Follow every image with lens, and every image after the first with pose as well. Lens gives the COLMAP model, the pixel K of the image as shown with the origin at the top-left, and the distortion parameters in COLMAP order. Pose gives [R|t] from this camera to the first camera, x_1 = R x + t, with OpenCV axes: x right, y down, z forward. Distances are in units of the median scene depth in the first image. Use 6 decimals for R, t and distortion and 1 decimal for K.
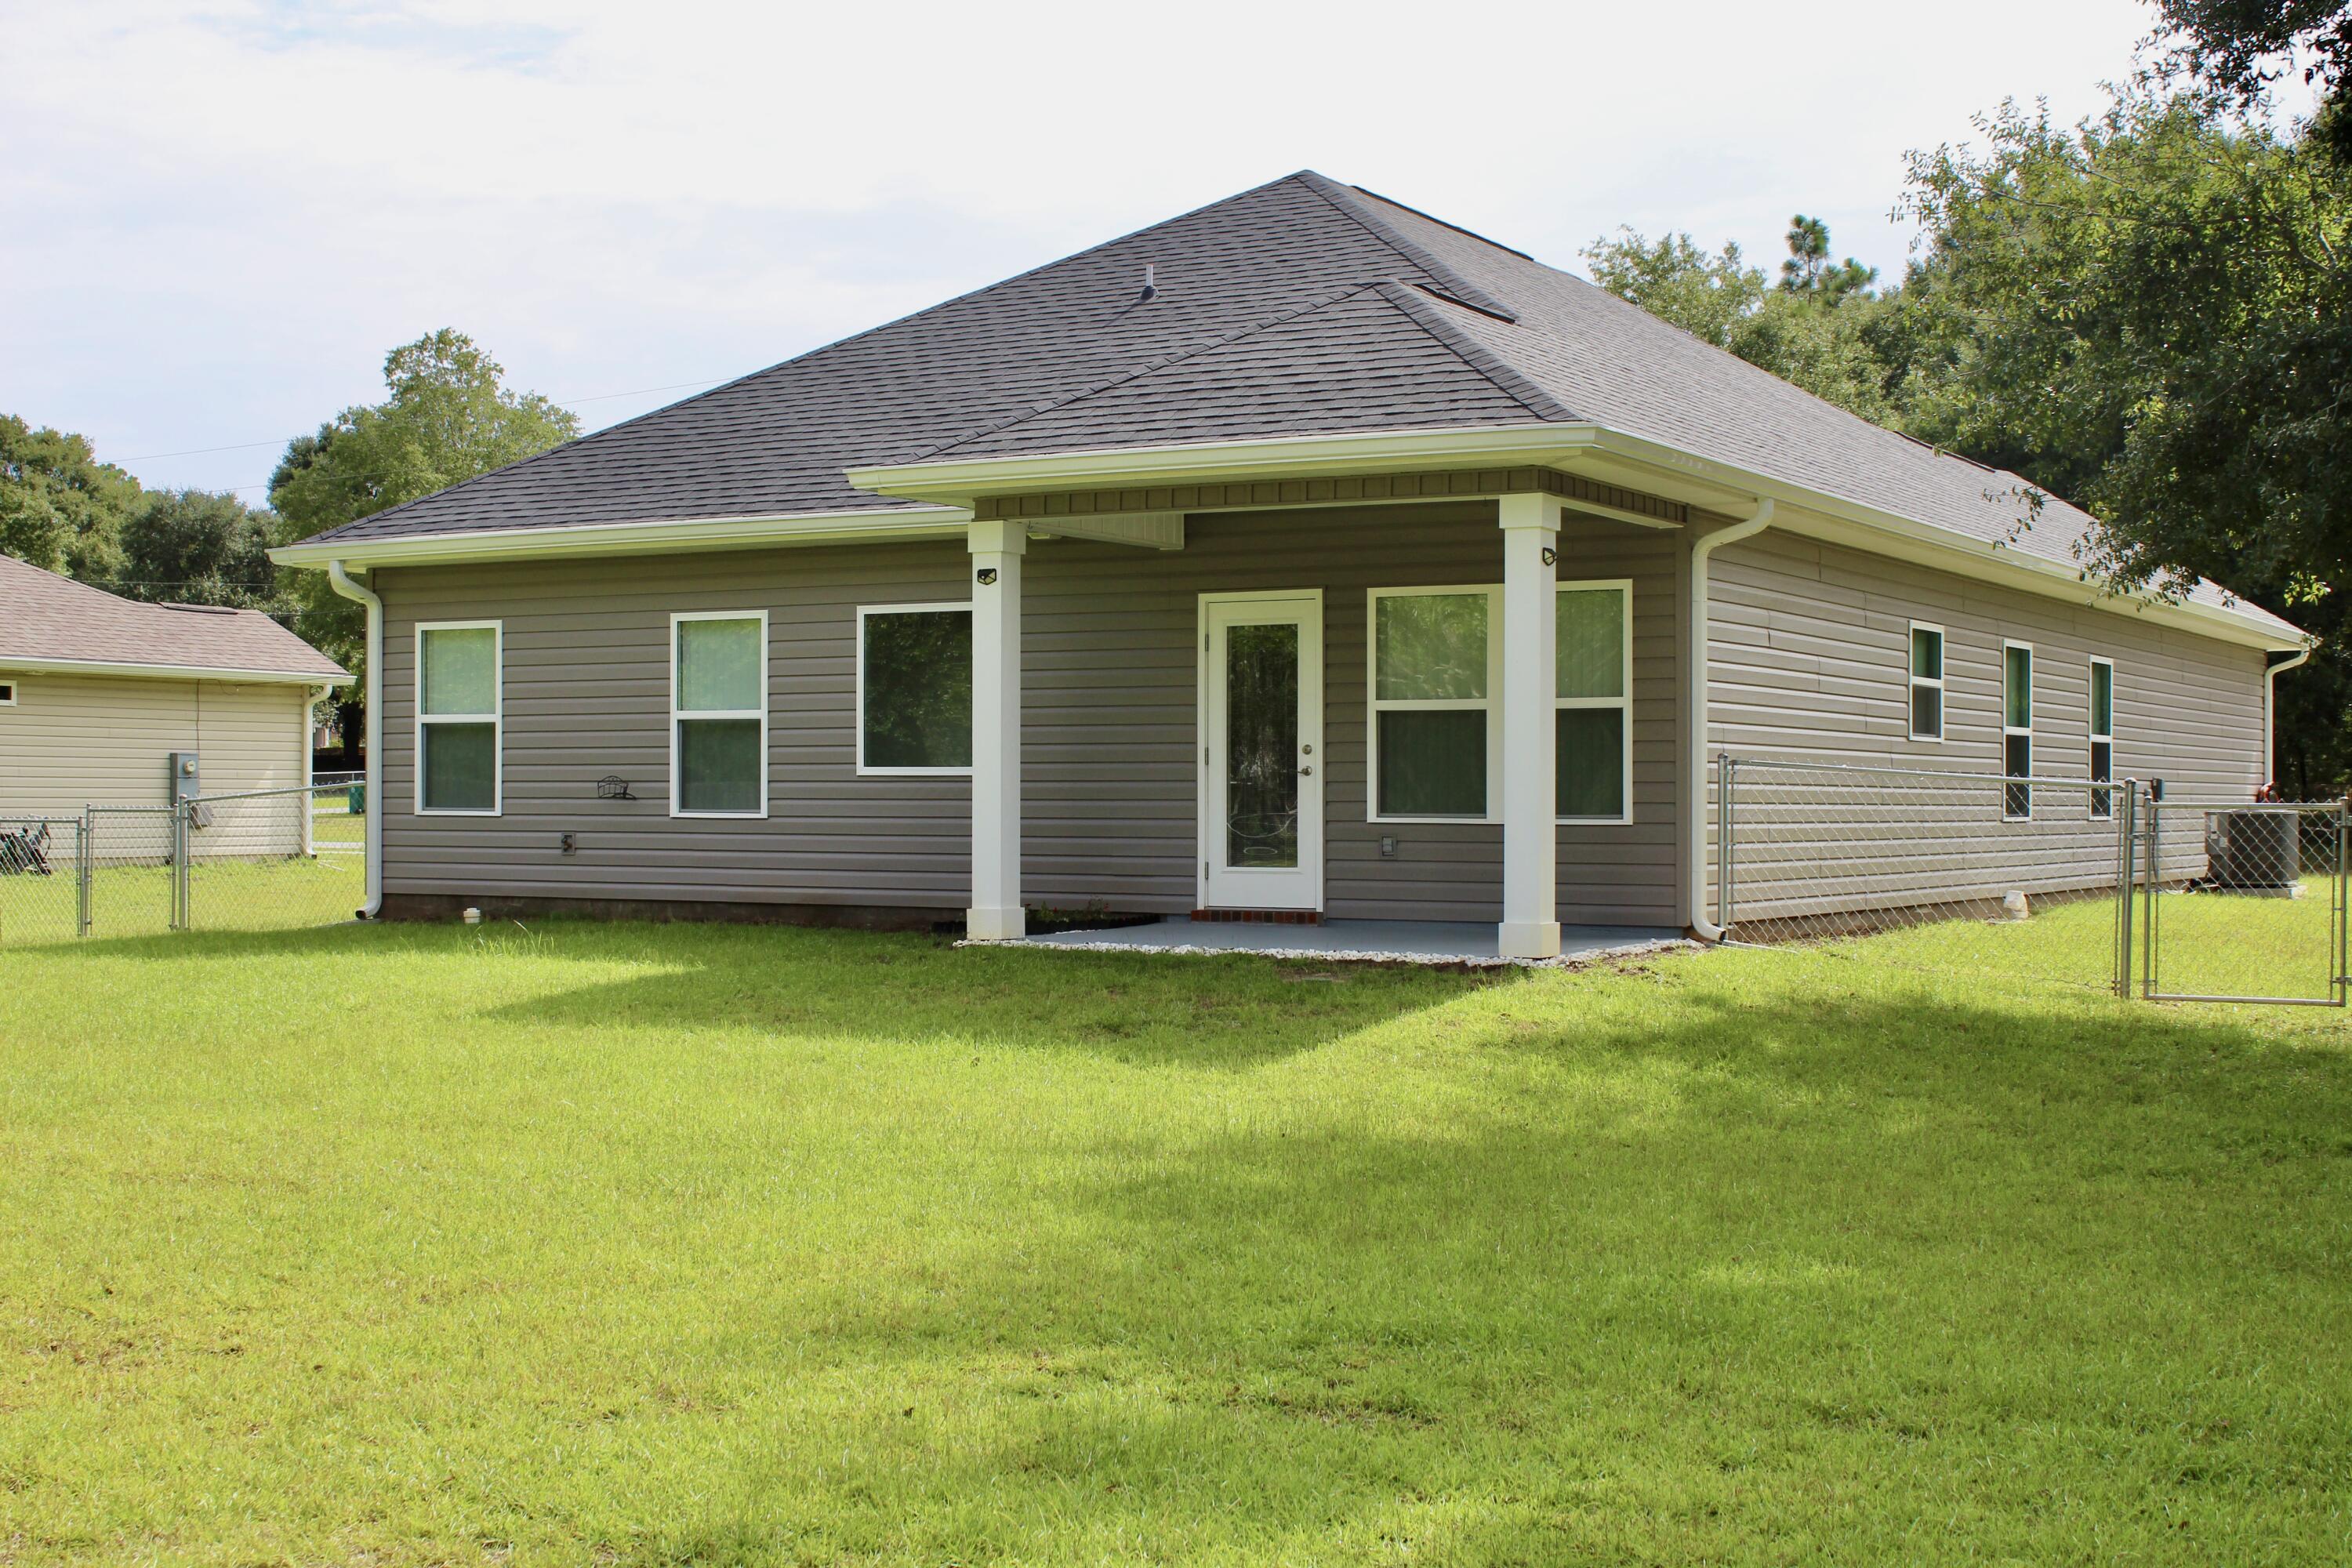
lens RADIAL K [[2999.0, 0, 1191.4], [0, 2999.0, 786.8], [0, 0, 1]] dist [-0.040441, 0.000000]
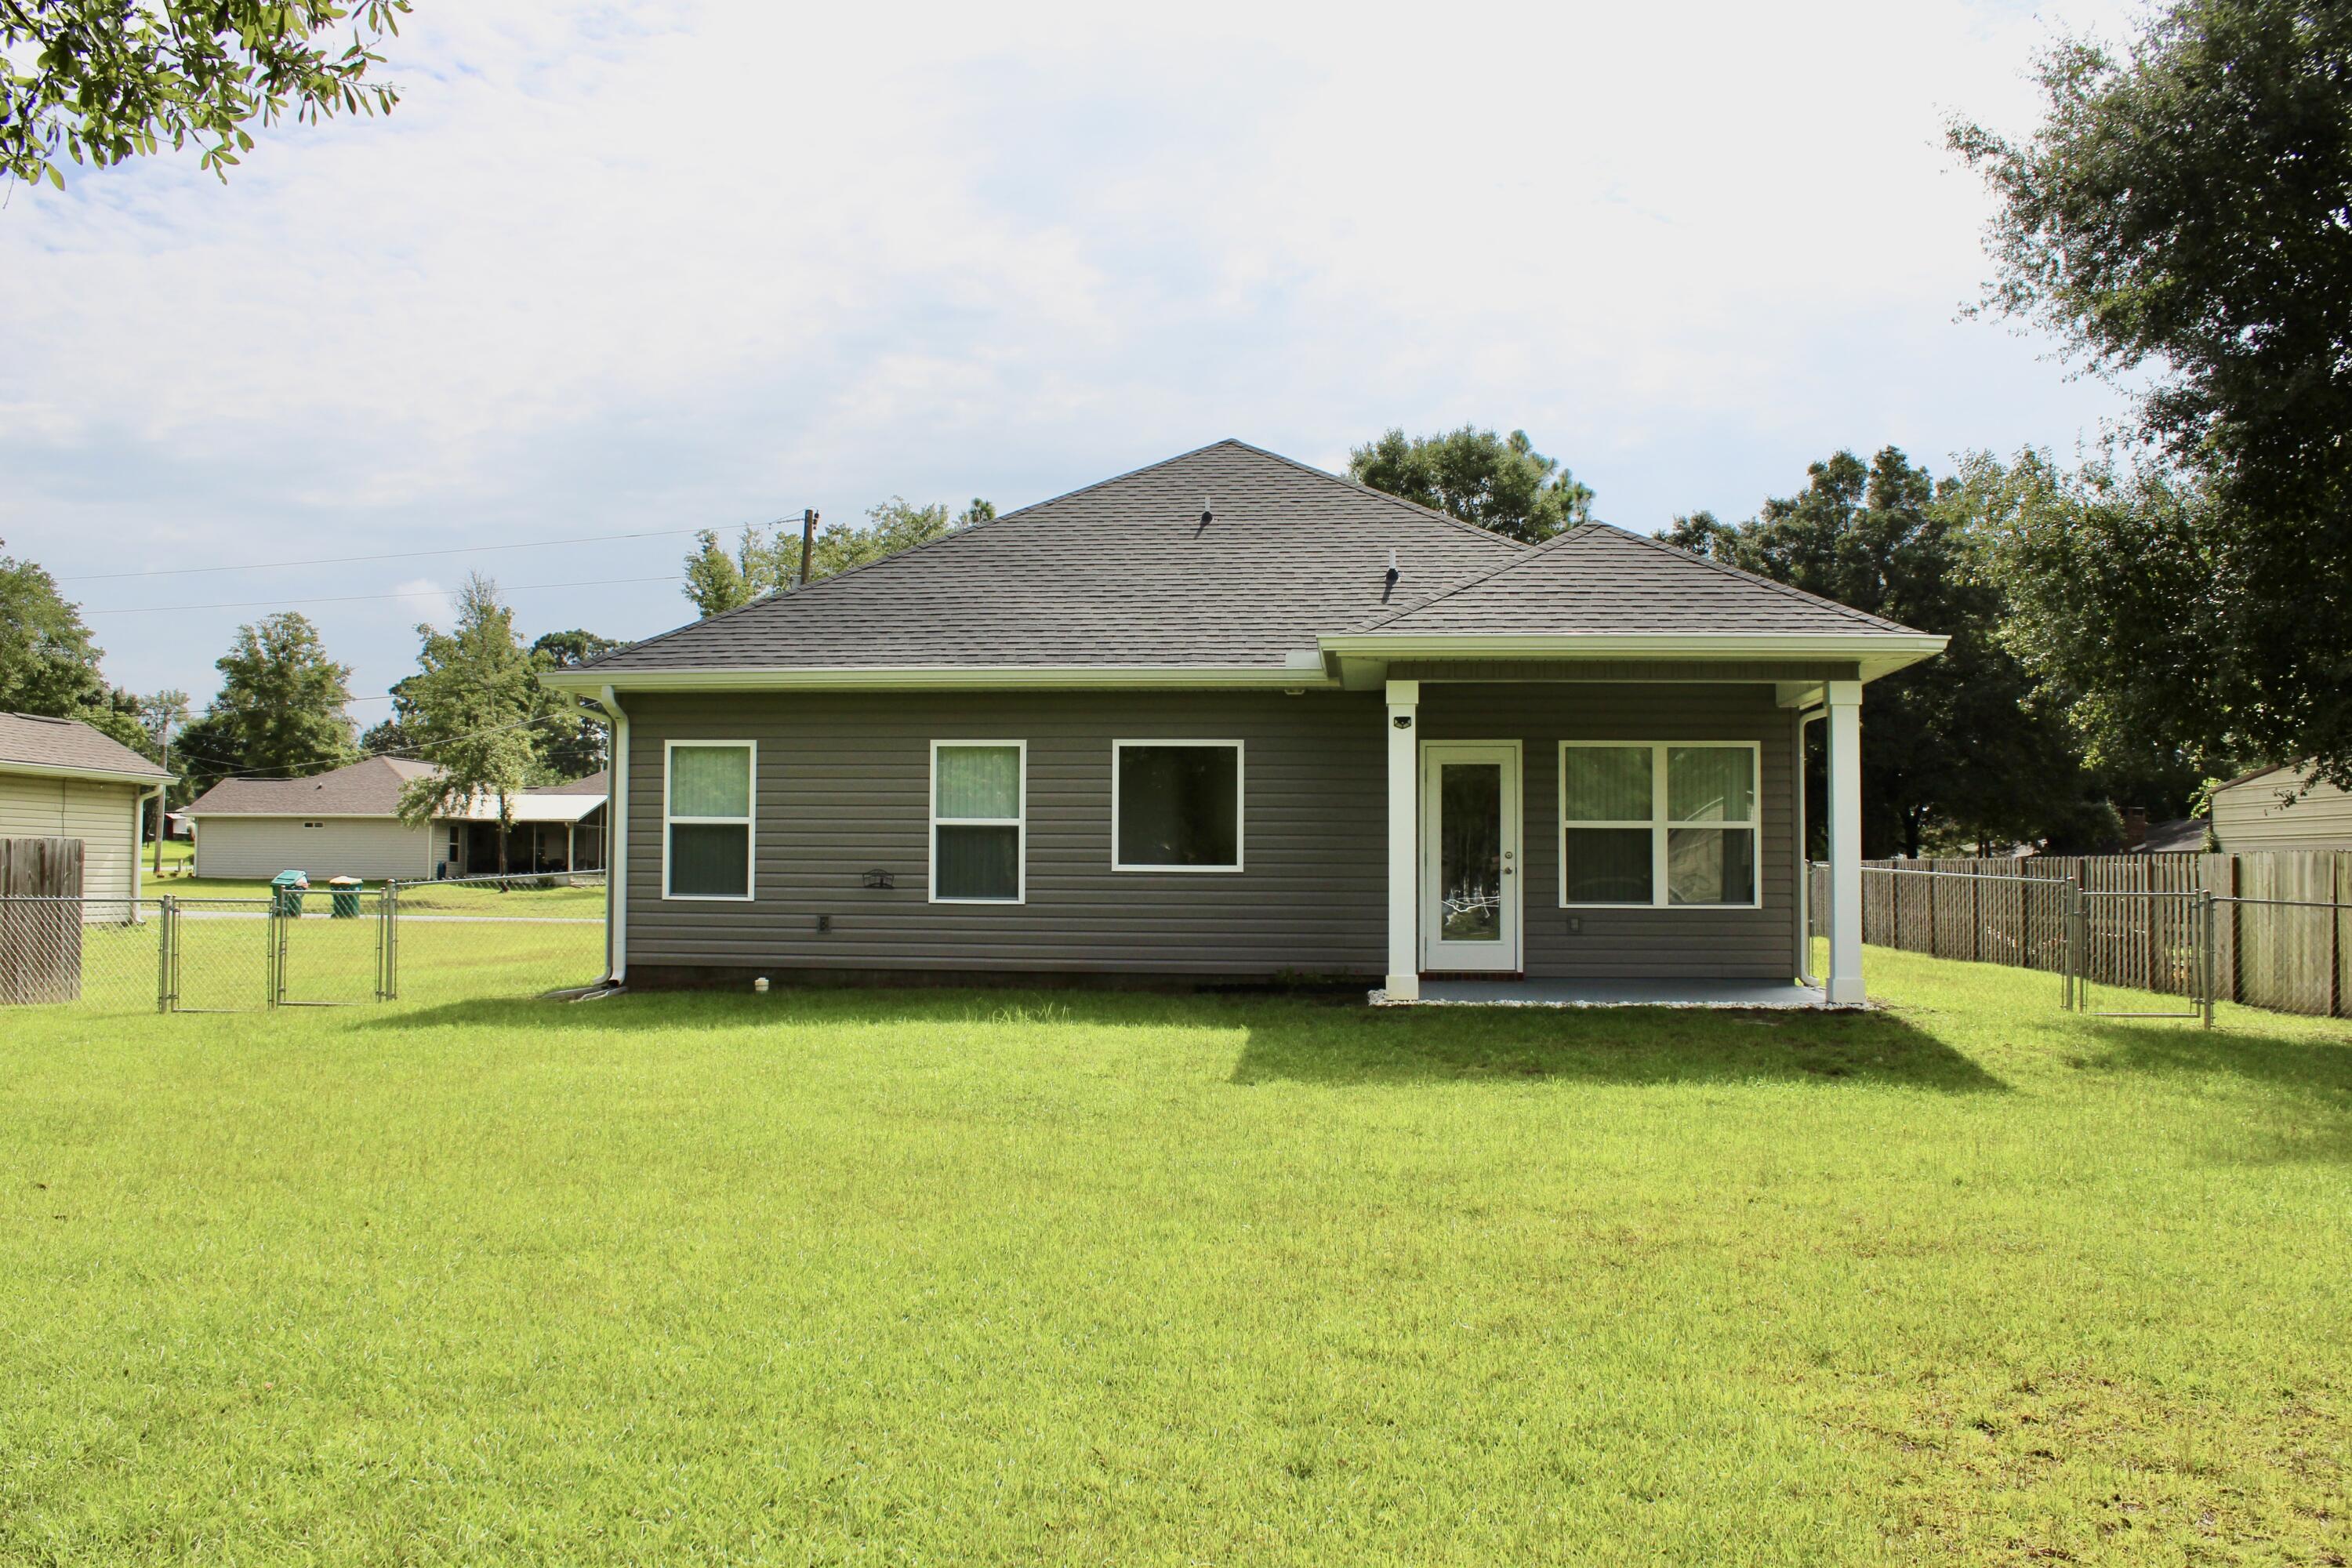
lens RADIAL K [[1946.1, 0, 1188.8], [0, 1946.1, 784.2], [0, 0, 1]] dist [-0.152901, 0.113352]
pose [[0.908440, 0.023773, 0.417338, -0.466430], [-0.005676, 0.998991, -0.044551, -0.004433], [-0.417976, 0.038103, 0.907659, 0.247916]]
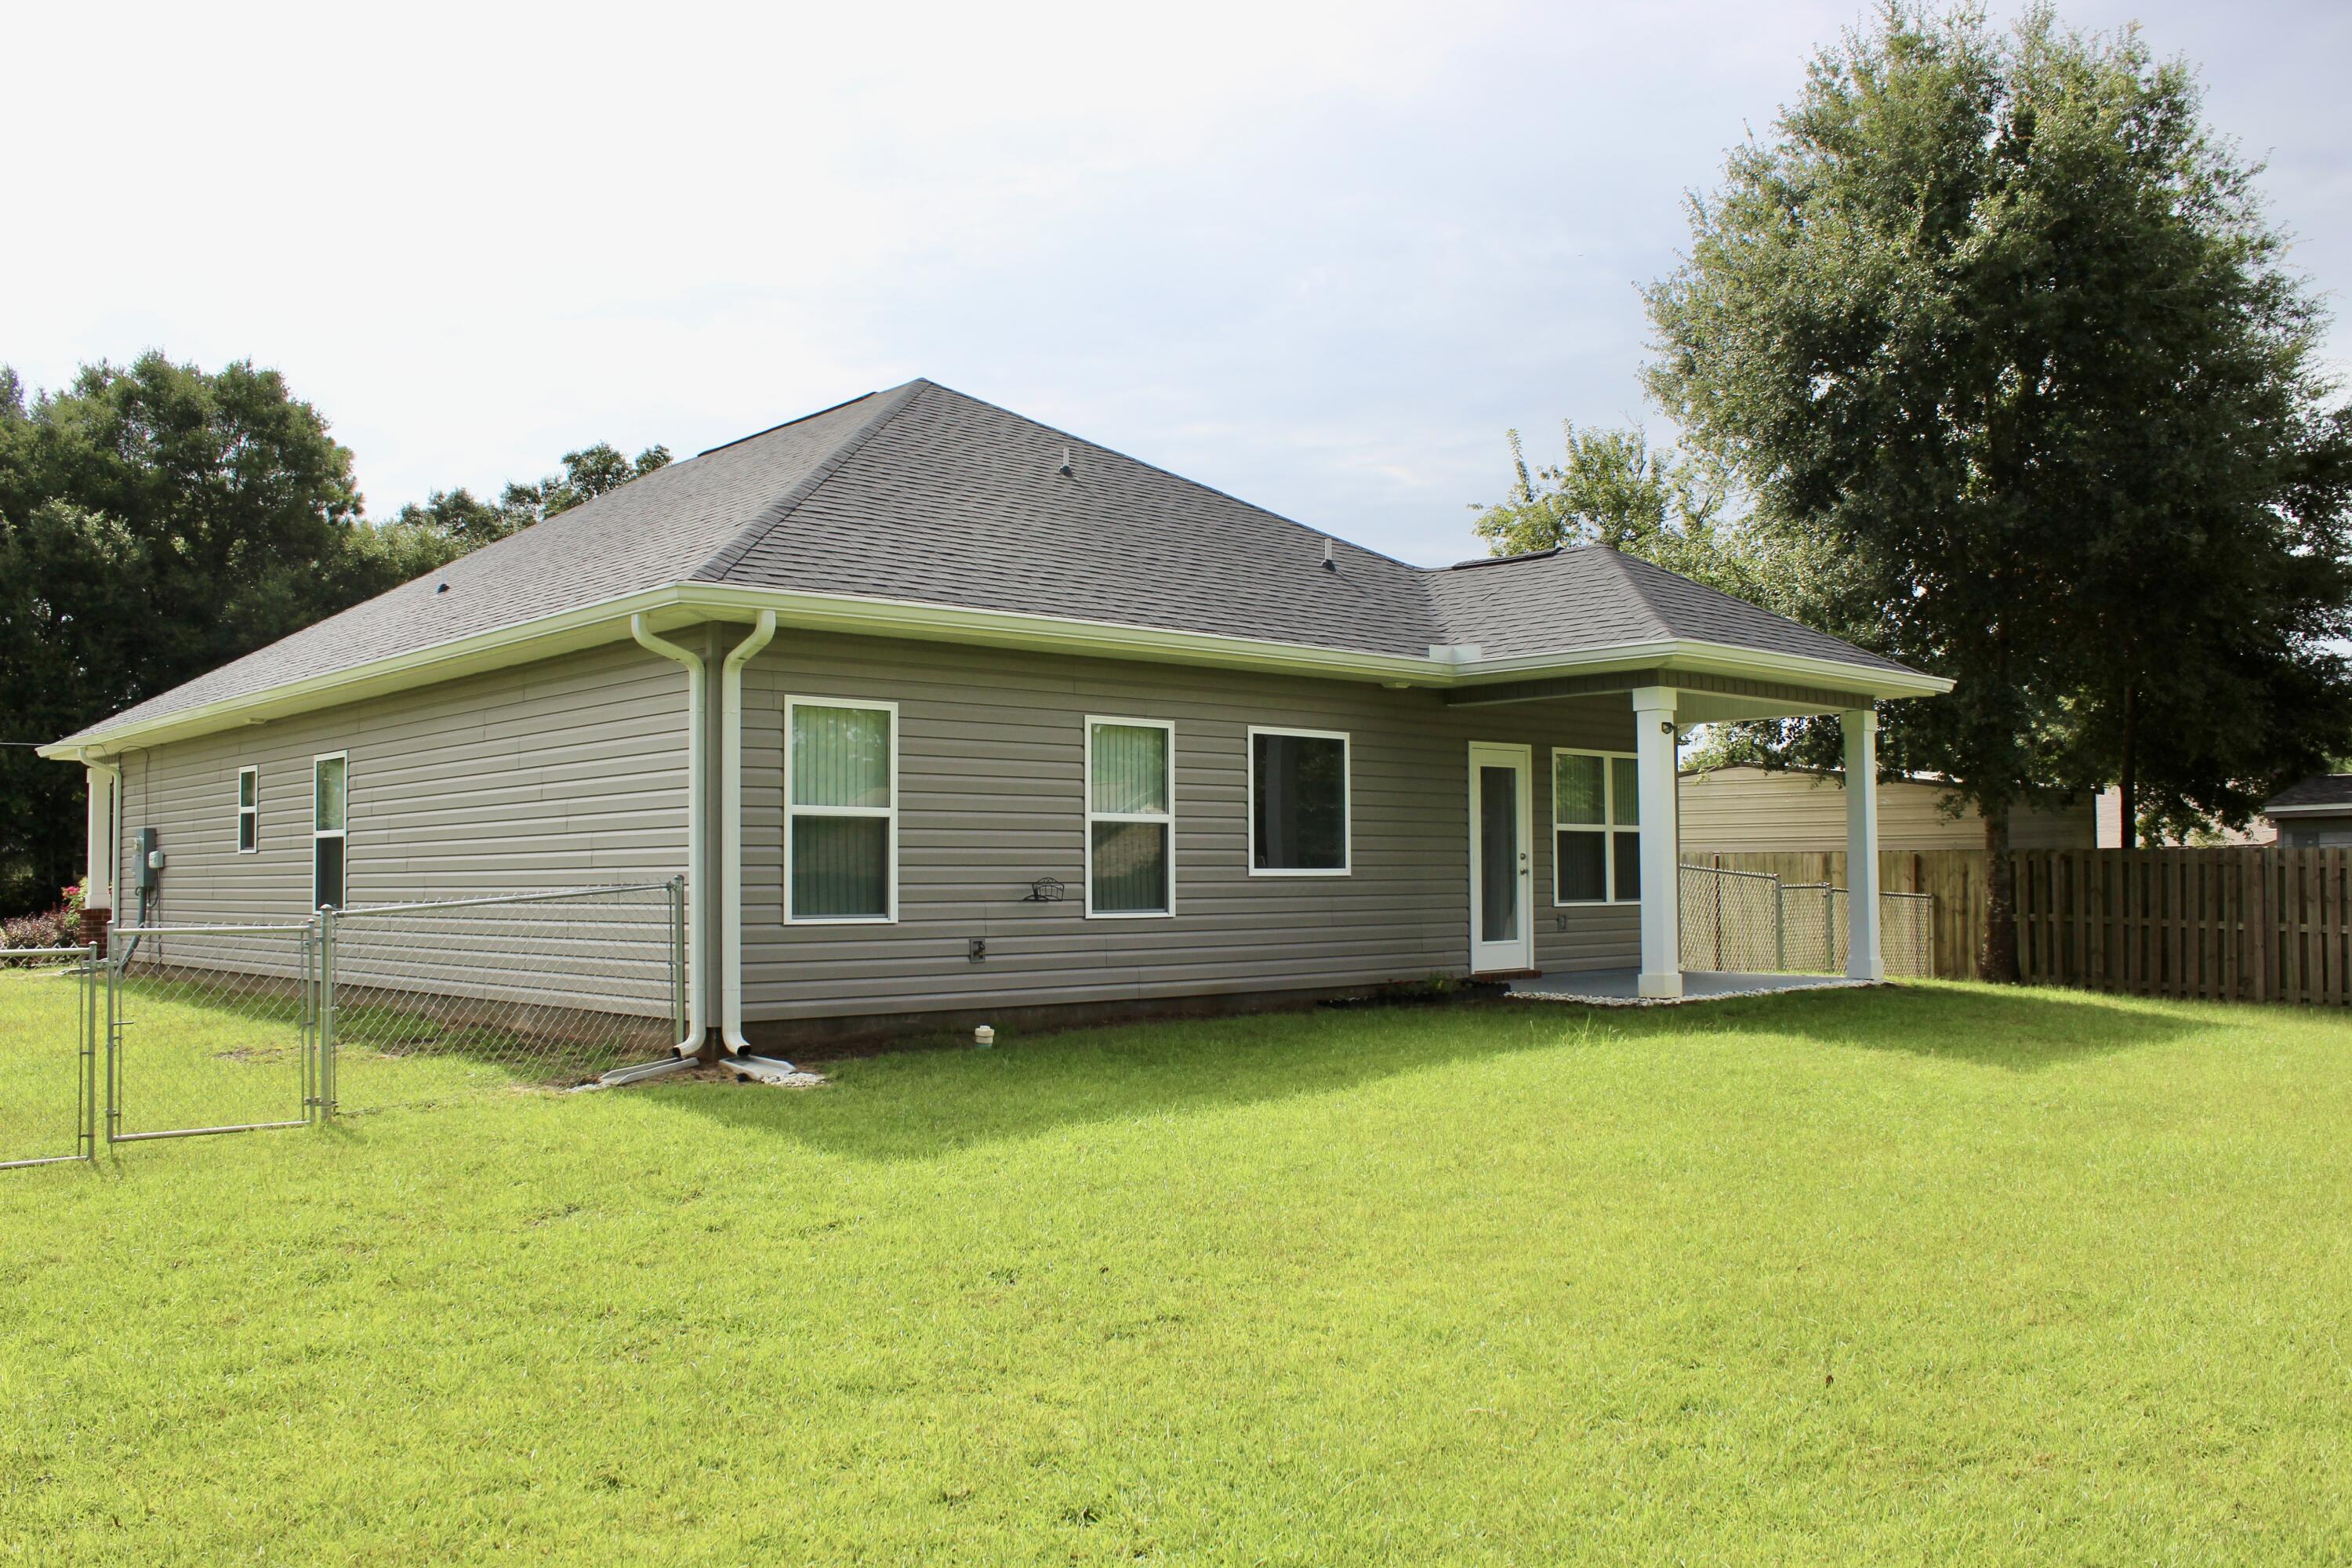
lens RADIAL K [[1946.1, 0, 1184.4], [0, 1946.1, 789.1], [0, 0, 1]] dist [-0.152901, 0.113352]
pose [[0.299290, 0.038698, 0.953377, -0.882652], [0.004370, 0.999111, -0.041926, -0.006436], [-0.954152, 0.016714, 0.298855, 0.872913]]
